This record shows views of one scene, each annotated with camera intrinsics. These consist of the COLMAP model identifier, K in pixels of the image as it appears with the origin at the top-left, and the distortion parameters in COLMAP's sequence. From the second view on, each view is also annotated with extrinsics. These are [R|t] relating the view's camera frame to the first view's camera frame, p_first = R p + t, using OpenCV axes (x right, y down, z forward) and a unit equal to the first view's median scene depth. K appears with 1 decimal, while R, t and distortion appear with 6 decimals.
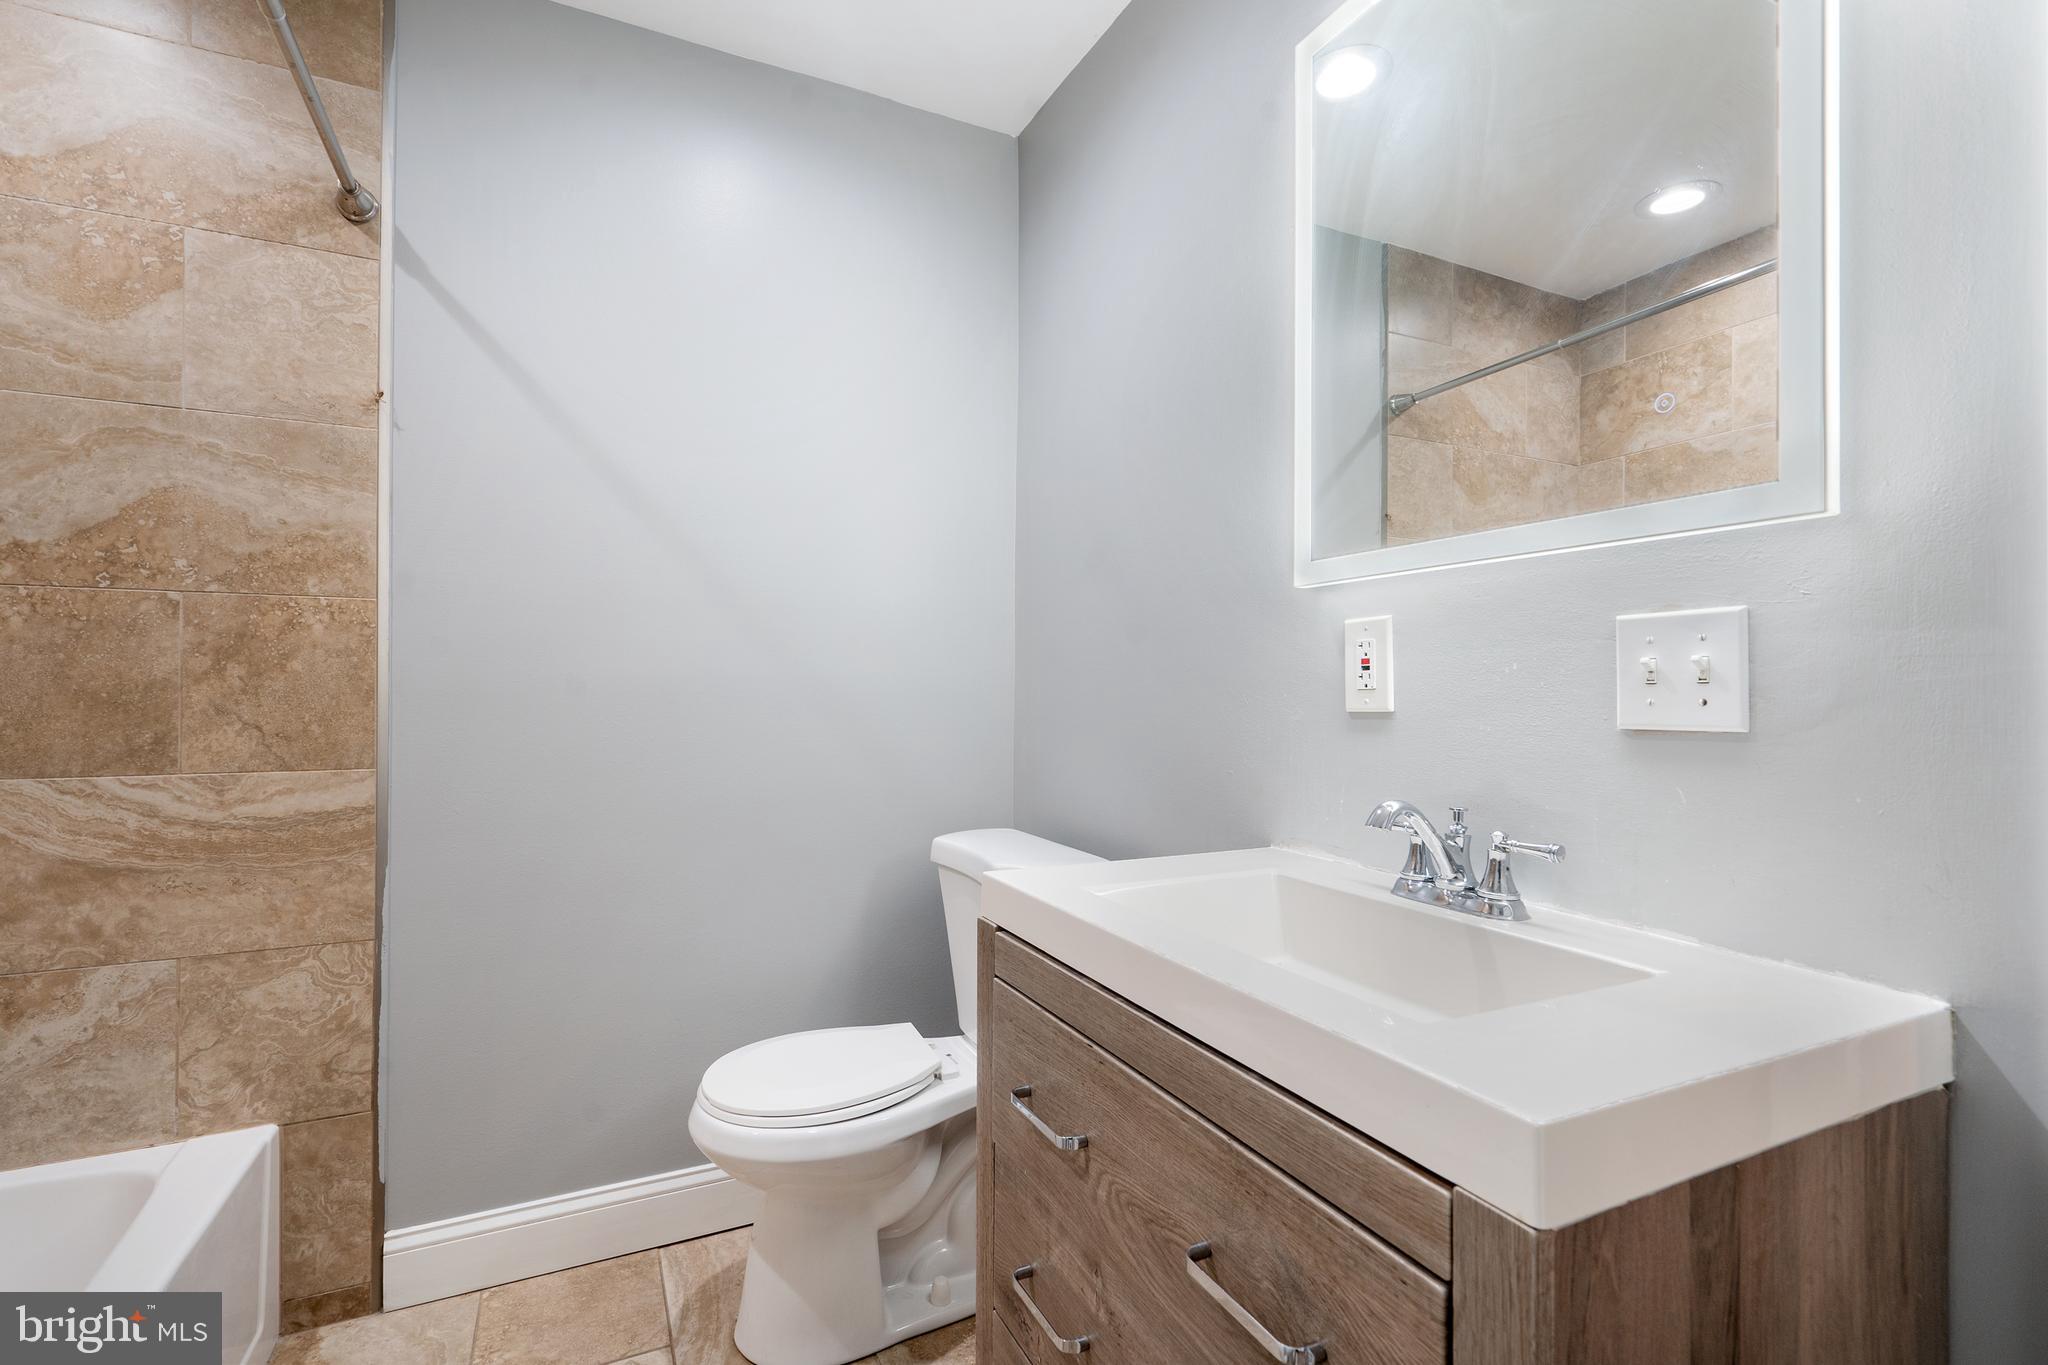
lens RADIAL K [[939.1, 0, 1026.2], [0, 939.1, 678.5], [0, 0, 1]] dist [-0.004482, 0.000597]
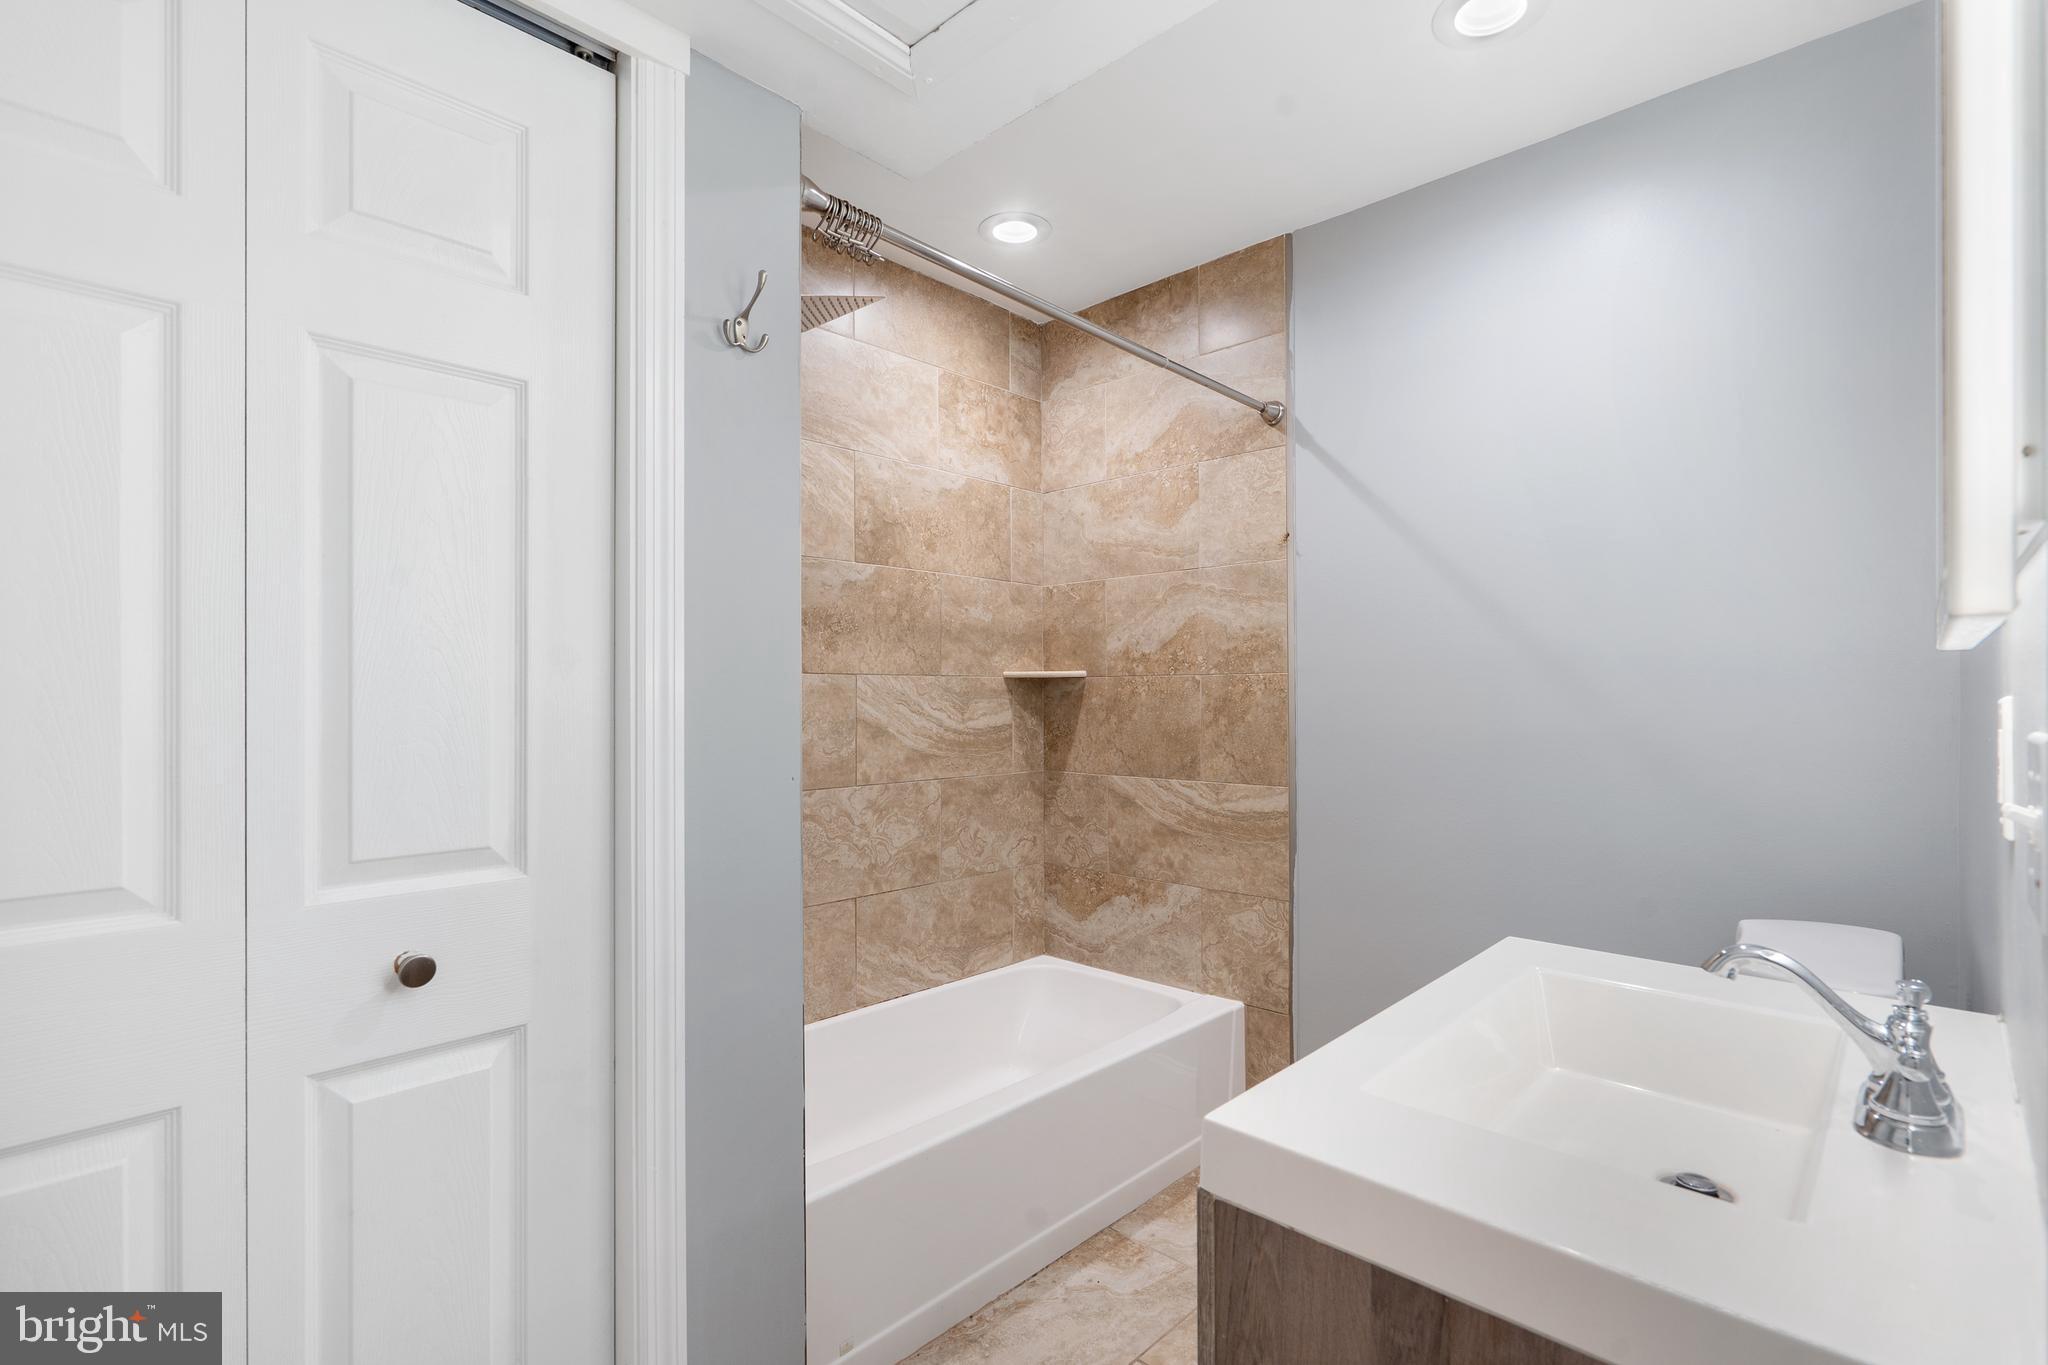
lens RADIAL K [[939.1, 0, 1024.3], [0, 939.1, 693.2], [0, 0, 1]] dist [-0.004482, 0.000597]
pose [[0.350819, -0.008963, -0.936400, 0.593296], [0.016225, 0.999862, -0.003492, -0.058029], [0.936303, -0.013969, 0.350916, 0.089441]]
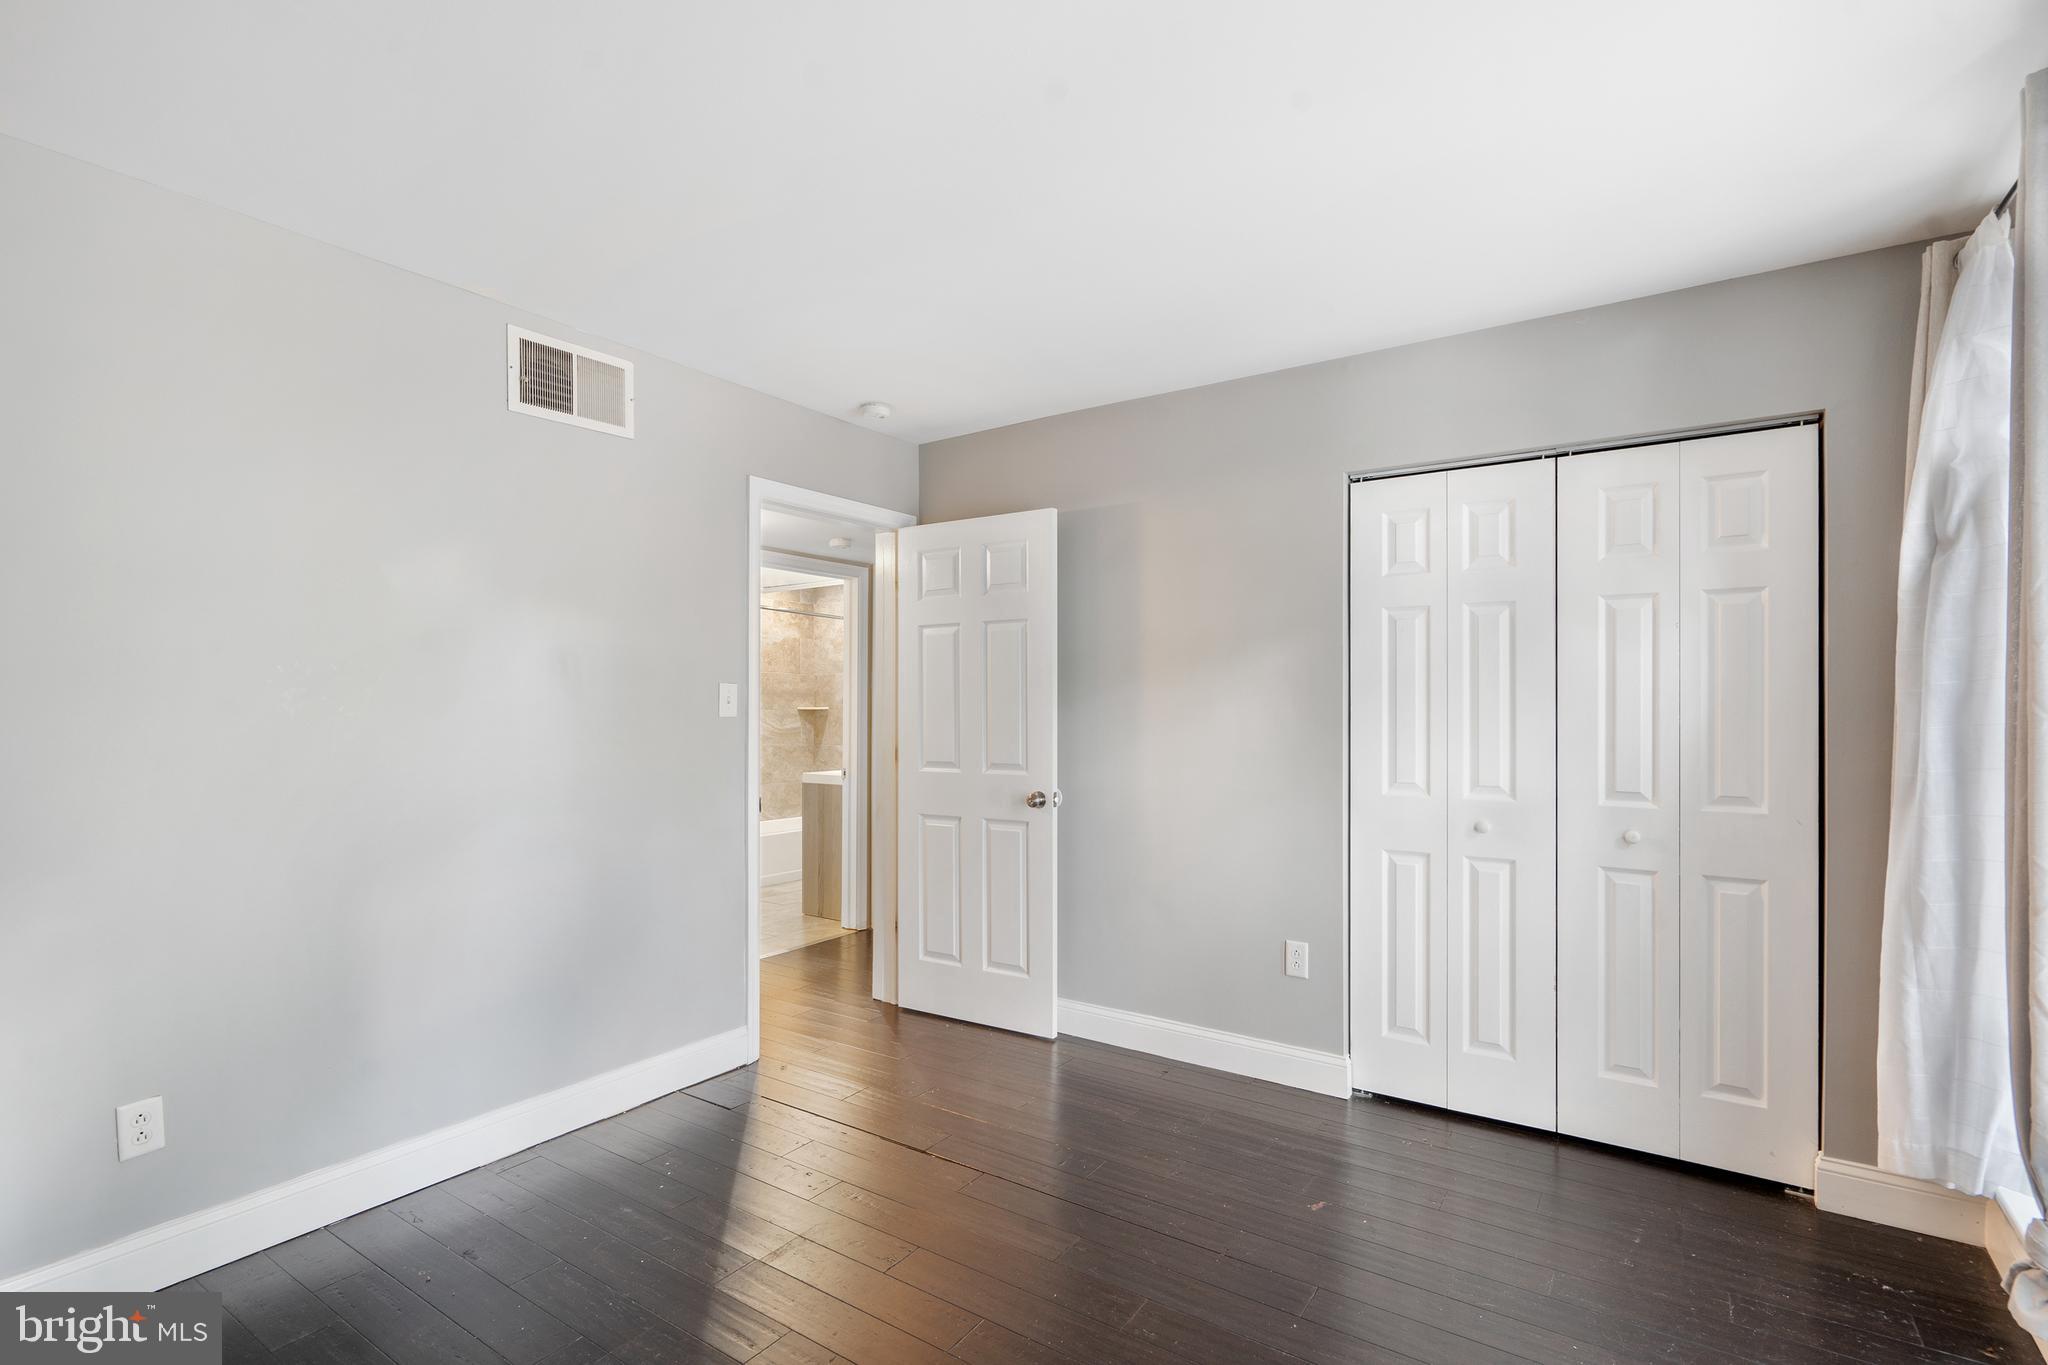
lens RADIAL K [[939.1, 0, 1022.8], [0, 939.1, 693.7], [0, 0, 1]] dist [-0.004482, 0.000597]
pose [[0.494699, -0.015533, -0.868926, 3.940797], [0.013255, 0.999859, -0.010327, -0.116302], [0.868963, -0.006409, 0.494835, -0.768219]]
